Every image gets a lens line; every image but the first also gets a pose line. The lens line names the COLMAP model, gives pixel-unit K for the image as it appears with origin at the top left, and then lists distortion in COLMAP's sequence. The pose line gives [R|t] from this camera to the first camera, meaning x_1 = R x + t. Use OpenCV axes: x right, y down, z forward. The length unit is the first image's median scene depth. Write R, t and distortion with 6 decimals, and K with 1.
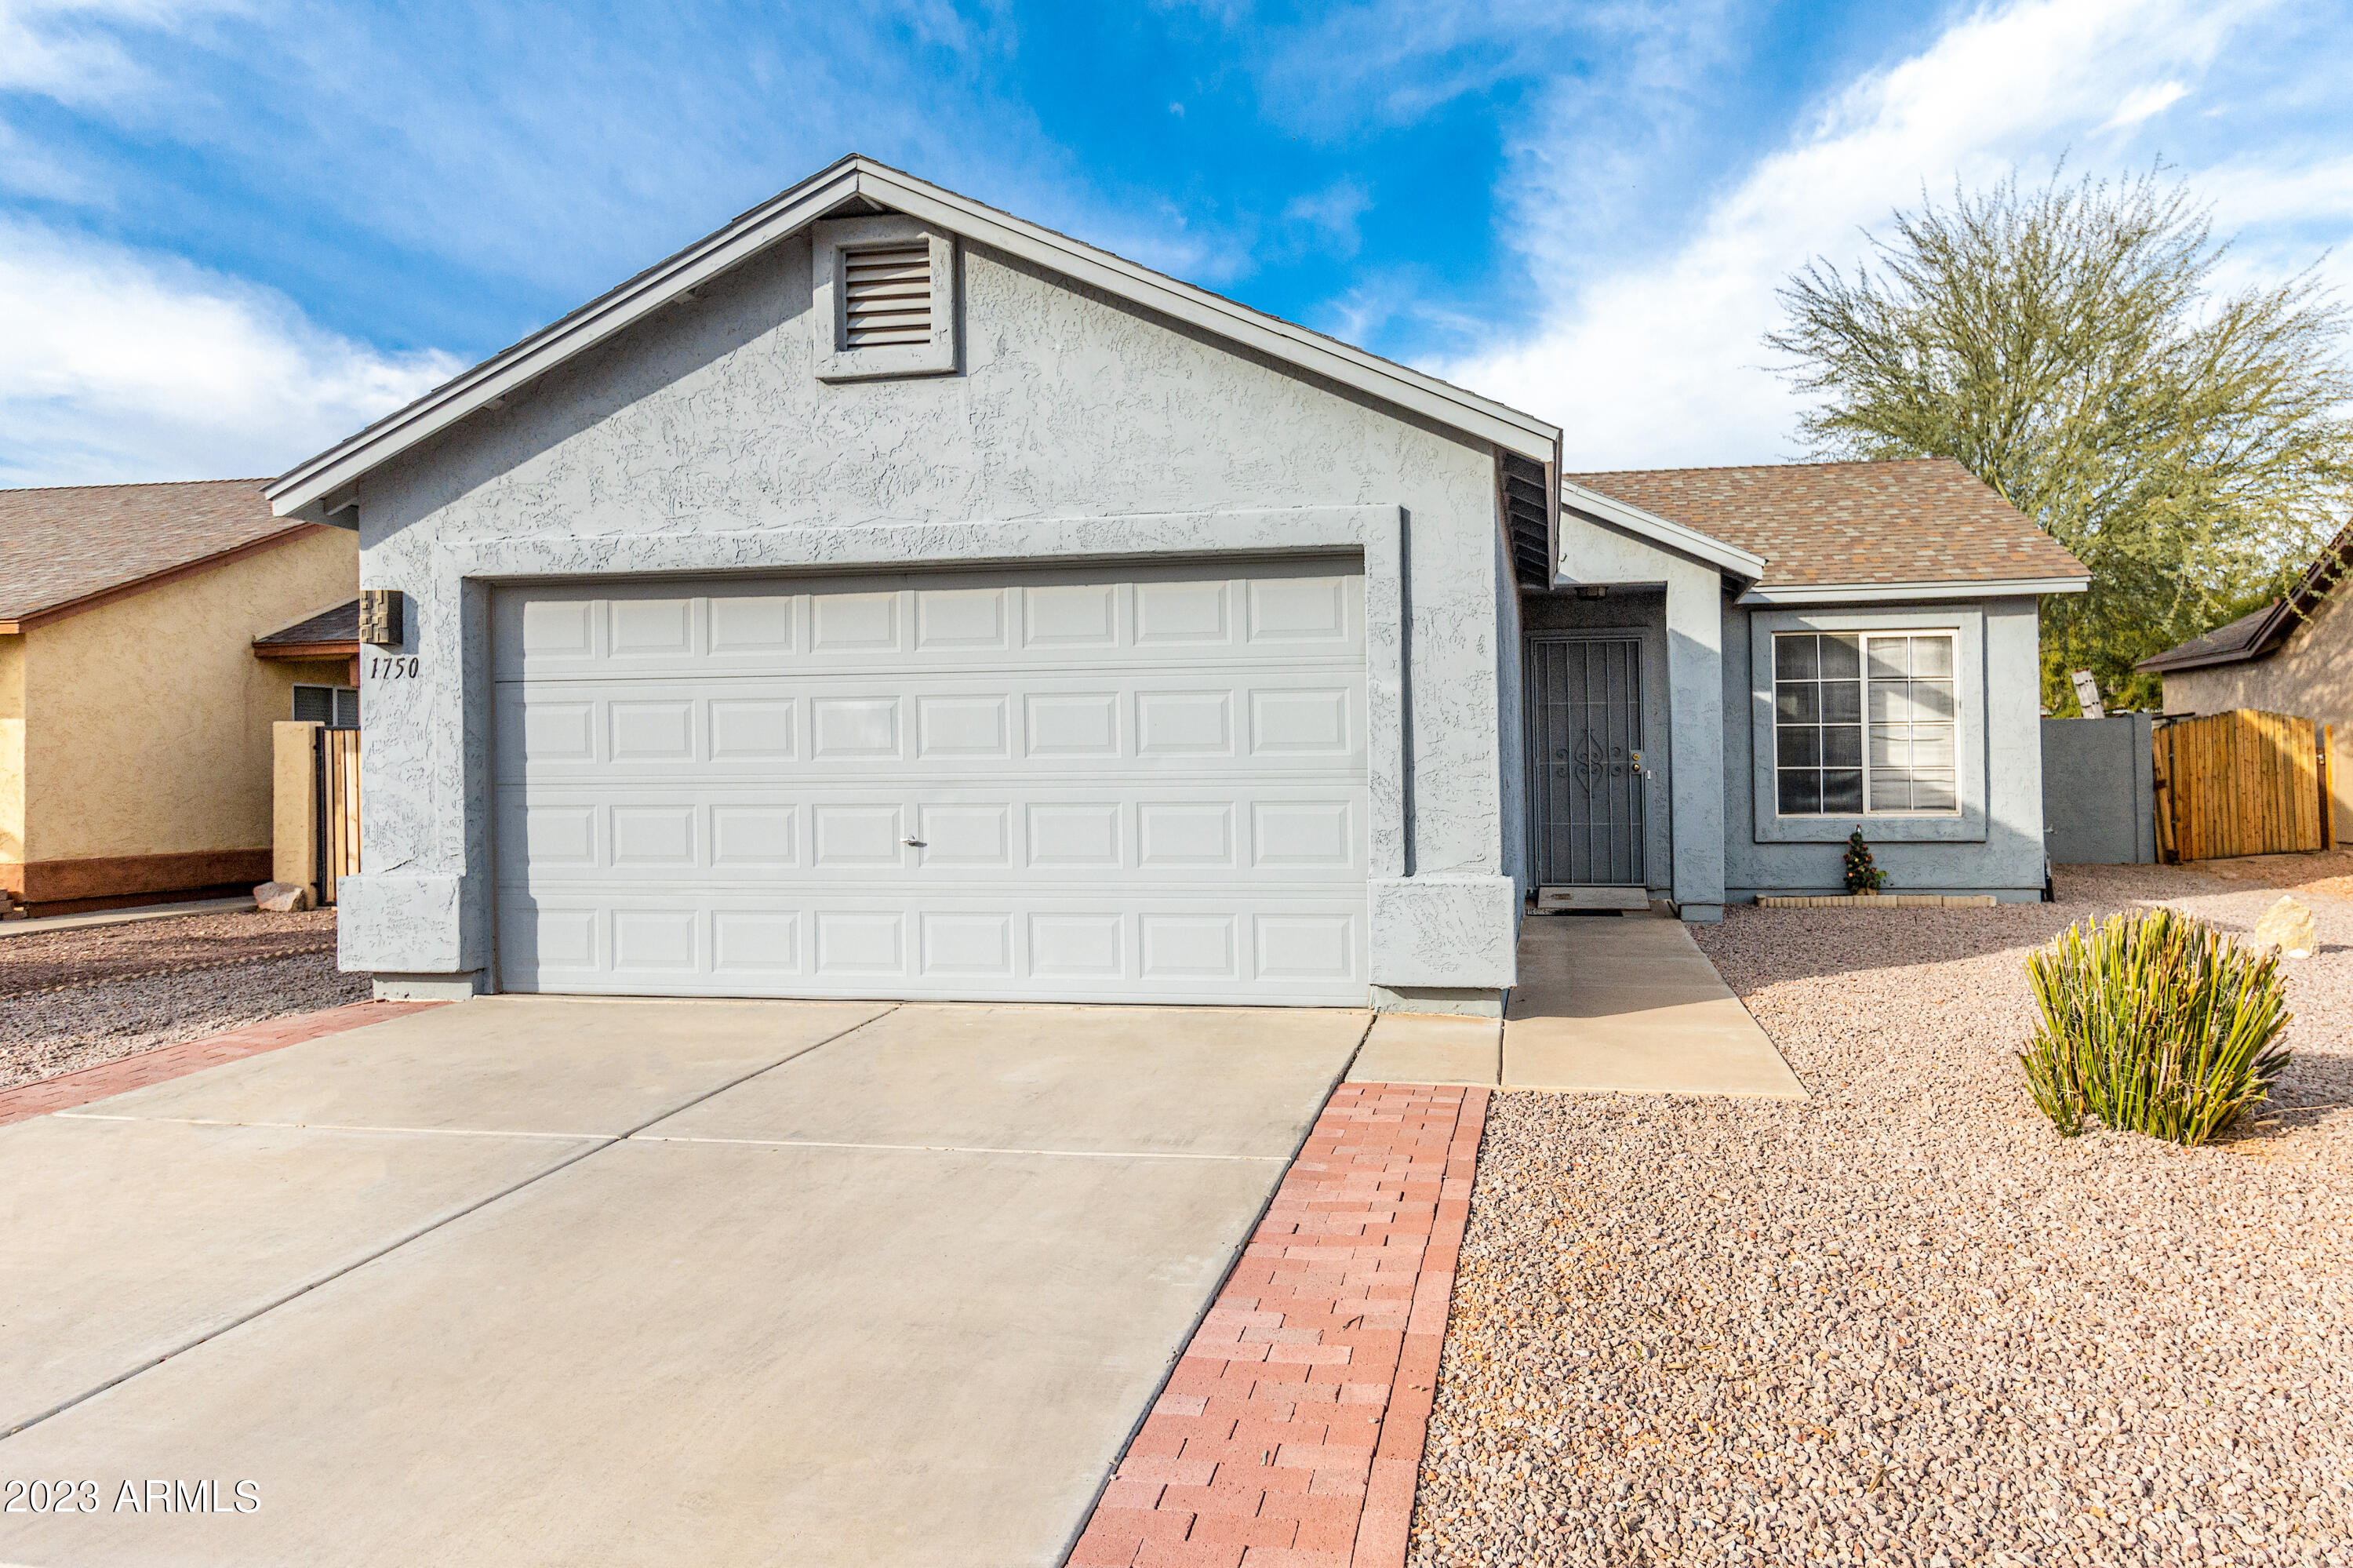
lens RADIAL K [[1481.1, 0, 1177.3], [0, 1481.1, 728.6], [0, 0, 1]] dist [-0.001847, -0.000710]
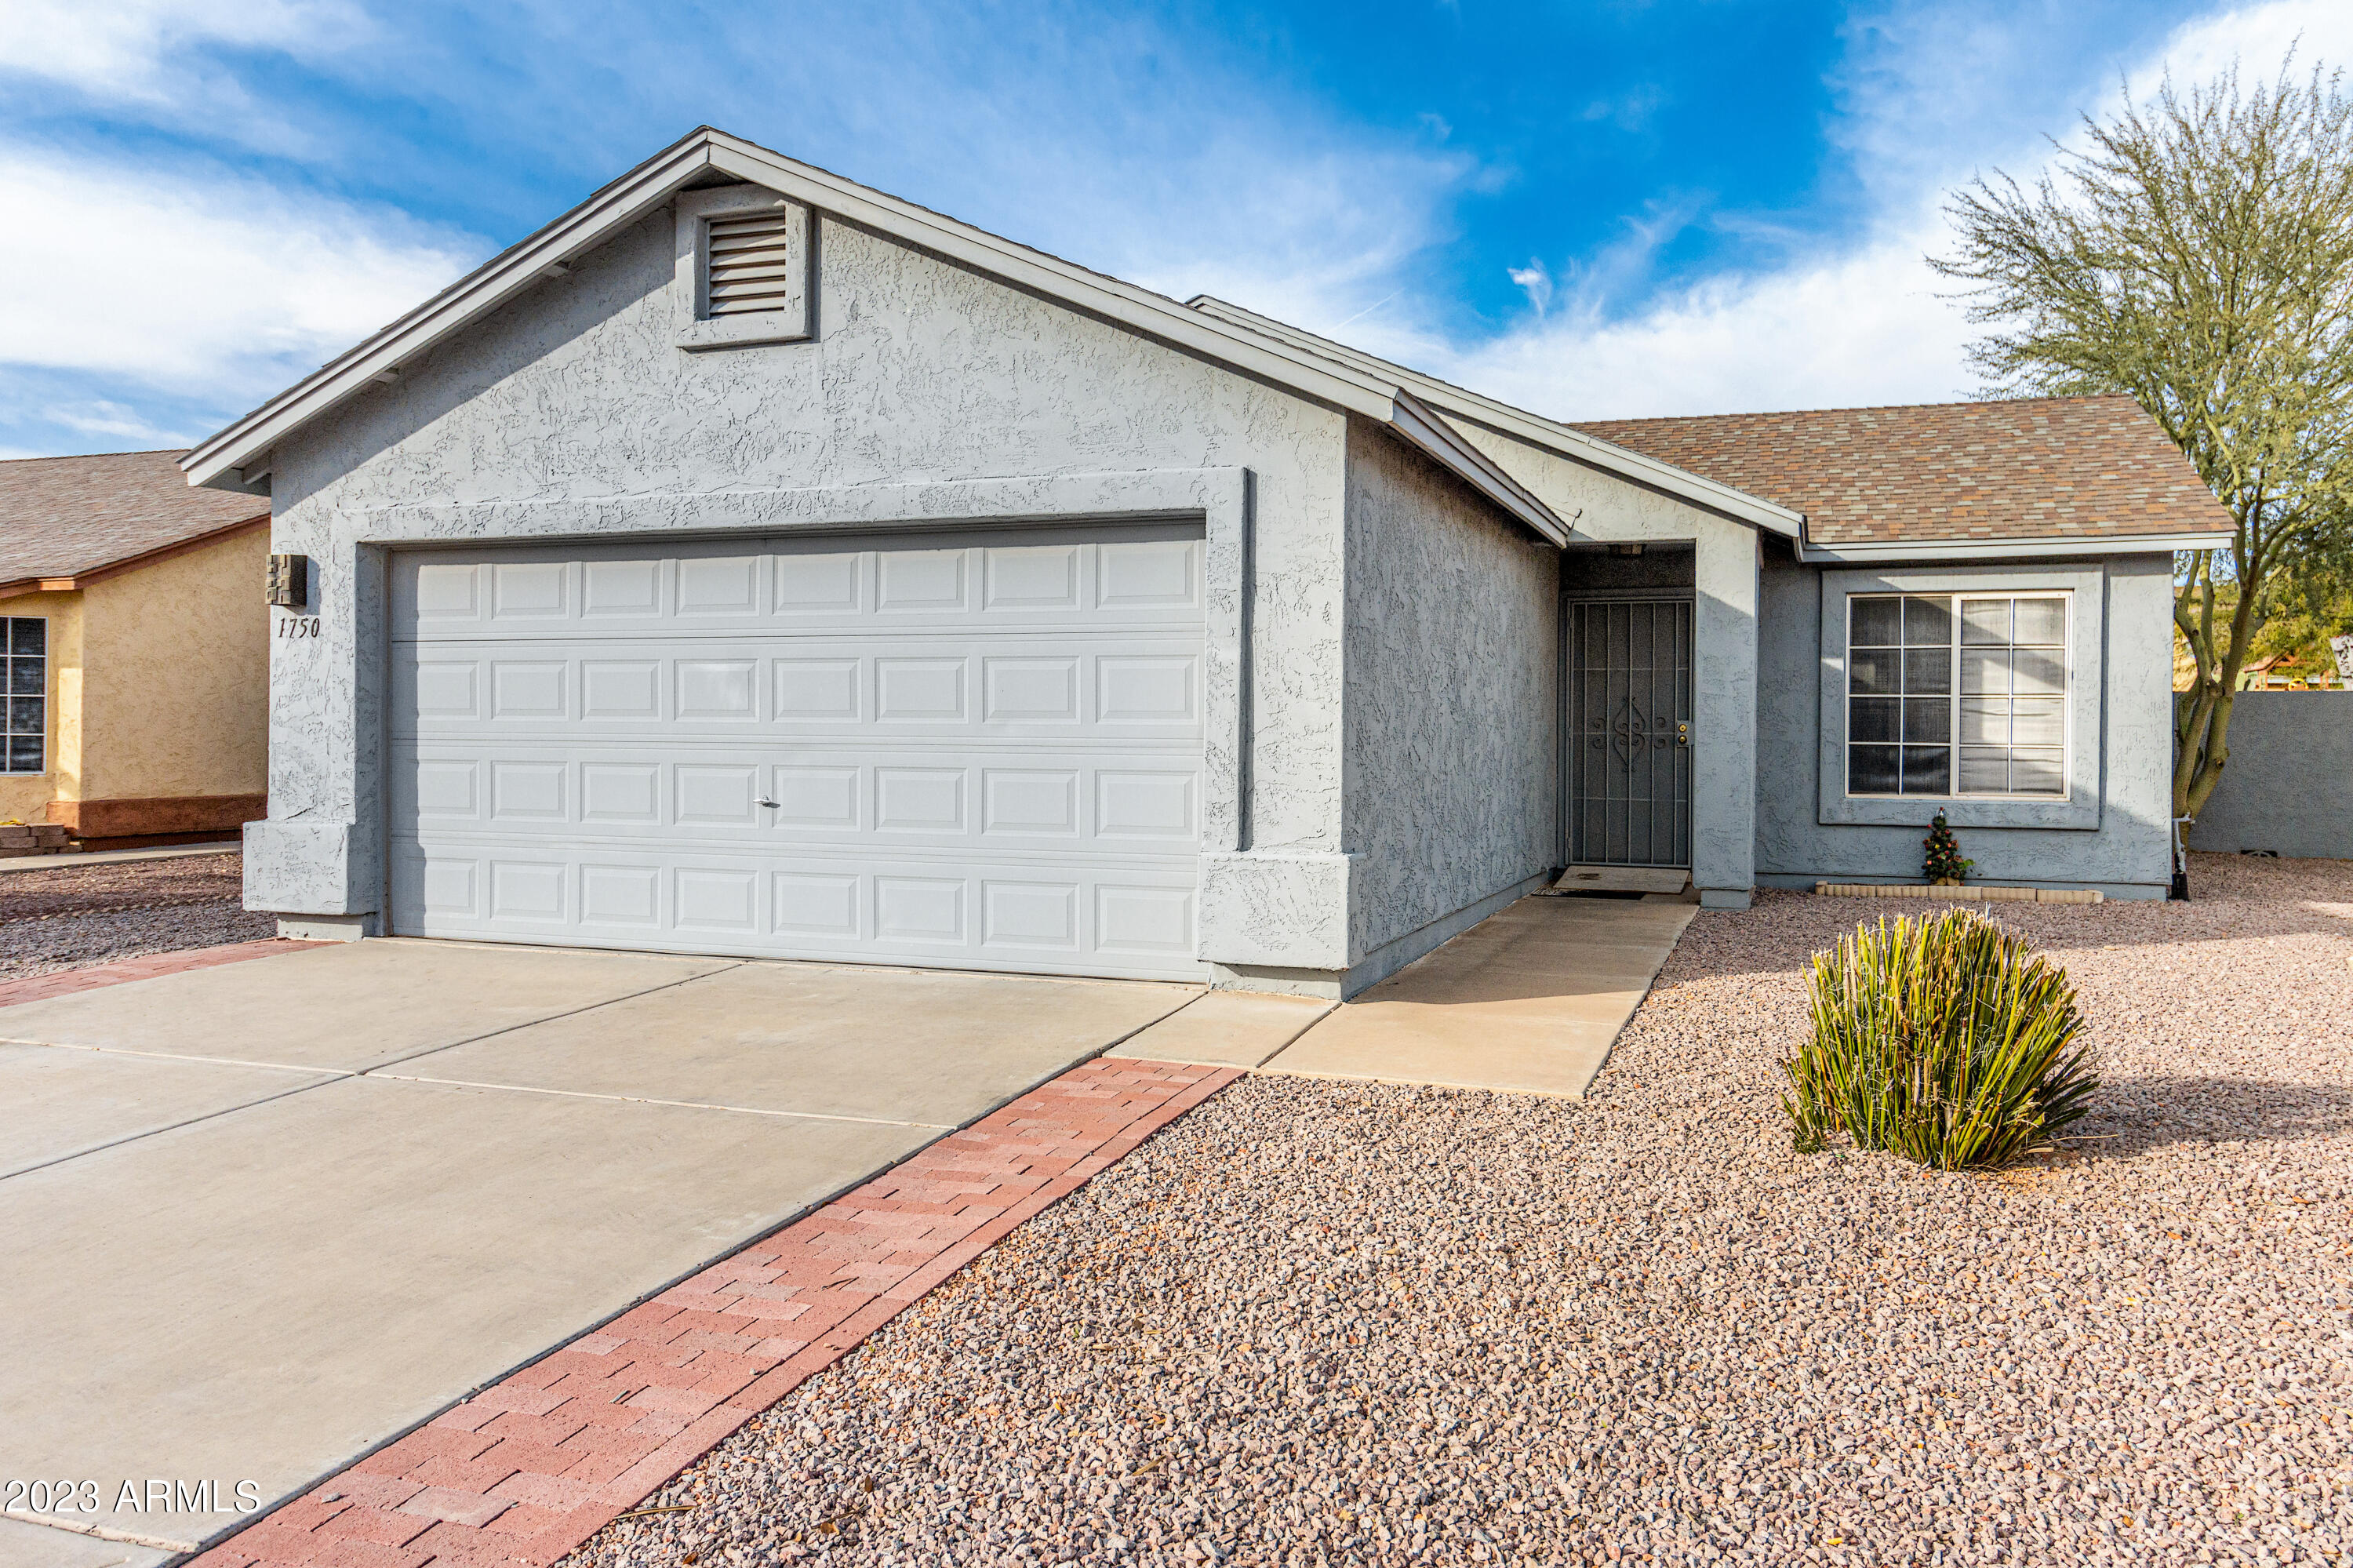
lens RADIAL K [[1561.0, 0, 1181.7], [0, 1561.0, 704.6], [0, 0, 1]] dist [-0.000860, 0.001729]
pose [[0.988757, 0.015217, -0.148752, 0.262923], [-0.013172, 0.999805, 0.014724, -0.010381], [0.148947, -0.012599, 0.988765, -0.016456]]
